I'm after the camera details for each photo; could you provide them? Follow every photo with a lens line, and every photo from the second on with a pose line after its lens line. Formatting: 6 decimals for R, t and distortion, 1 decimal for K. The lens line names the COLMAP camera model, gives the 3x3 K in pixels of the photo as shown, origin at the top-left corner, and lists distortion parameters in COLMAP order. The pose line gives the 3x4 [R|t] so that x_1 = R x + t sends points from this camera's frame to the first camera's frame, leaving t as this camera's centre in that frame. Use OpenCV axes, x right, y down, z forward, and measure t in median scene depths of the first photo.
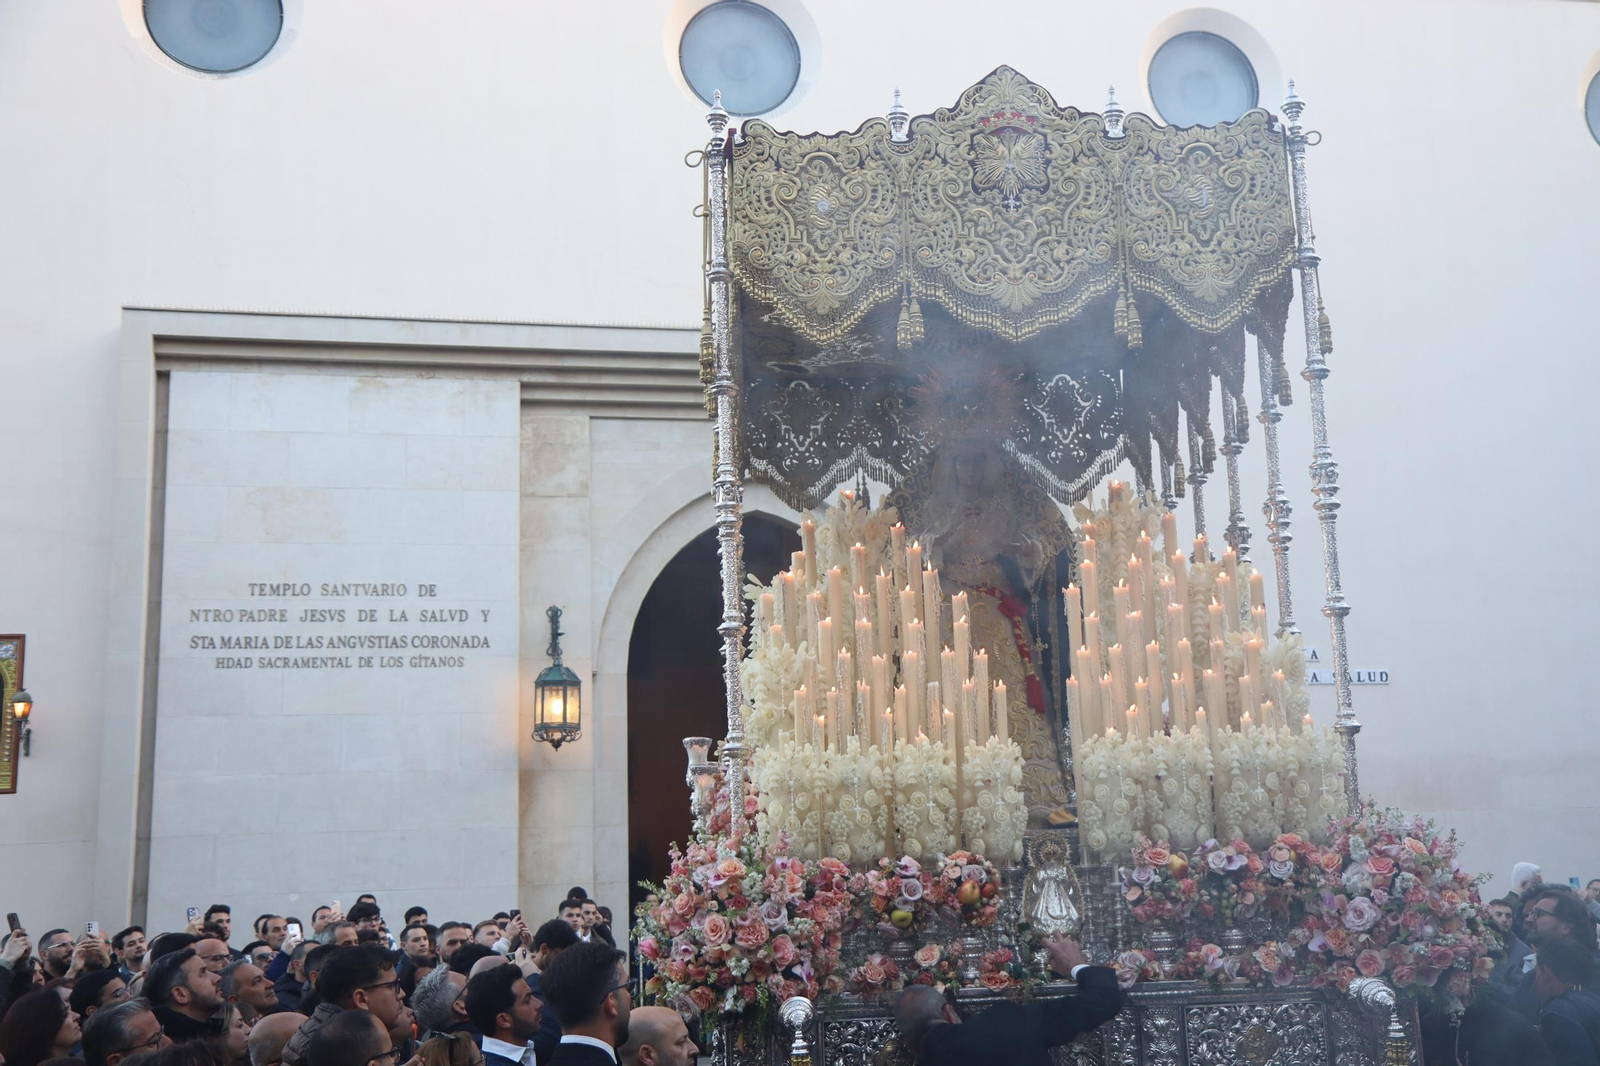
lens RADIAL K [[1903.2, 0, 798.8], [0, 1903.2, 522.8], [0, 0, 1]] dist [0.079668, 0.000000]
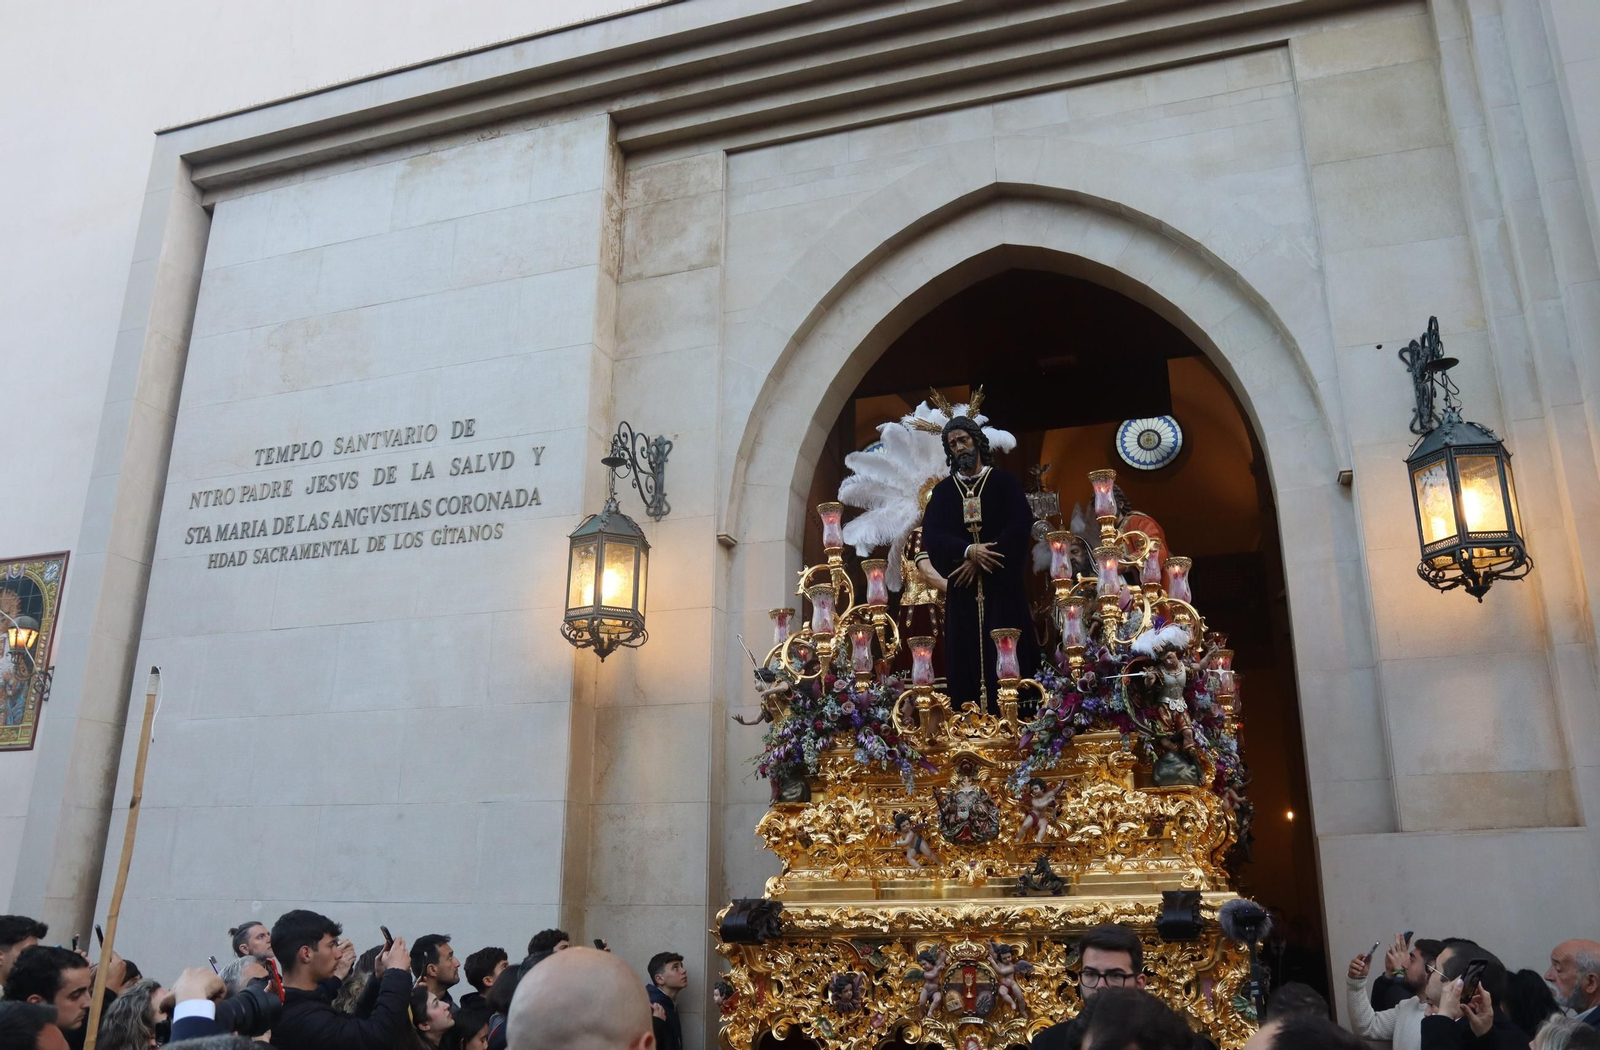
lens RADIAL K [[1239.4, 0, 807.3], [0, 1239.4, 519.7], [0, 0, 1]] dist [-0.080525, 0.030322]
pose [[0.865285, -0.123826, -0.485747, 0.095547], [0.067195, 0.988917, -0.132395, 0.119013], [0.496757, 0.081919, 0.864015, 0.651546]]
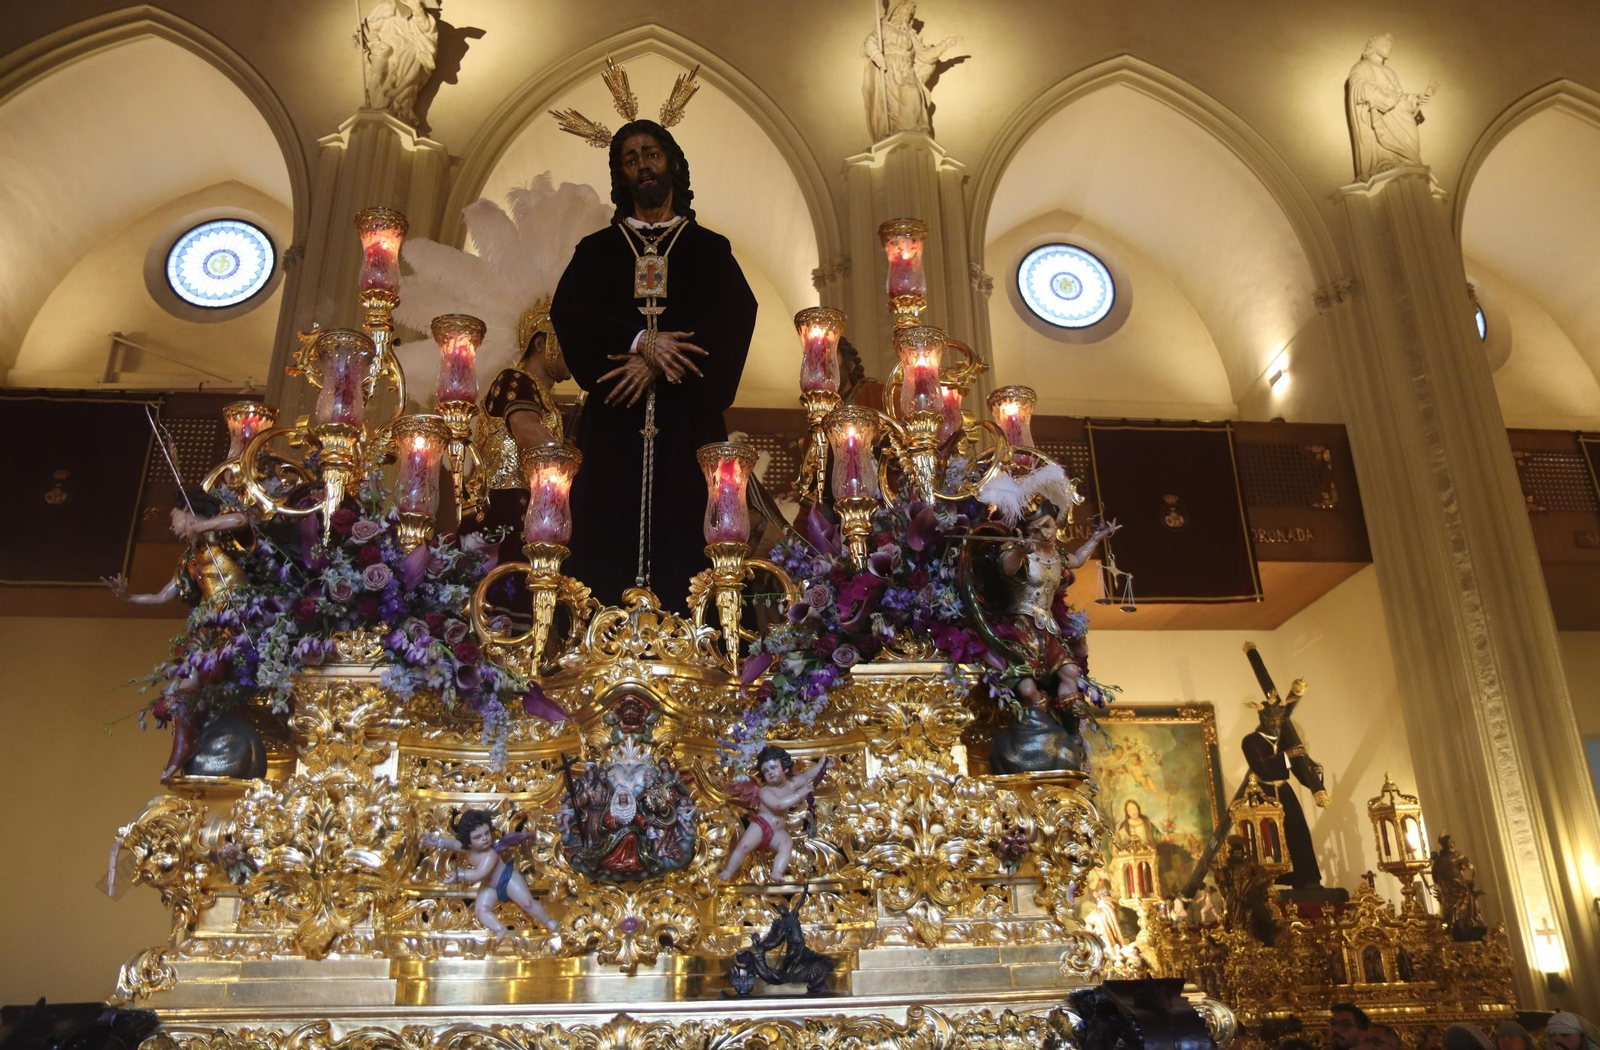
lens RADIAL K [[1239.4, 0, 790.8], [0, 1239.4, 520.5], [0, 0, 1]] dist [-0.080525, 0.030322]
pose [[0.993618, -0.029695, -0.108816, 0.004168], [0.007073, 0.979227, -0.202644, 0.150308], [0.112573, 0.200581, 0.973188, 0.805903]]
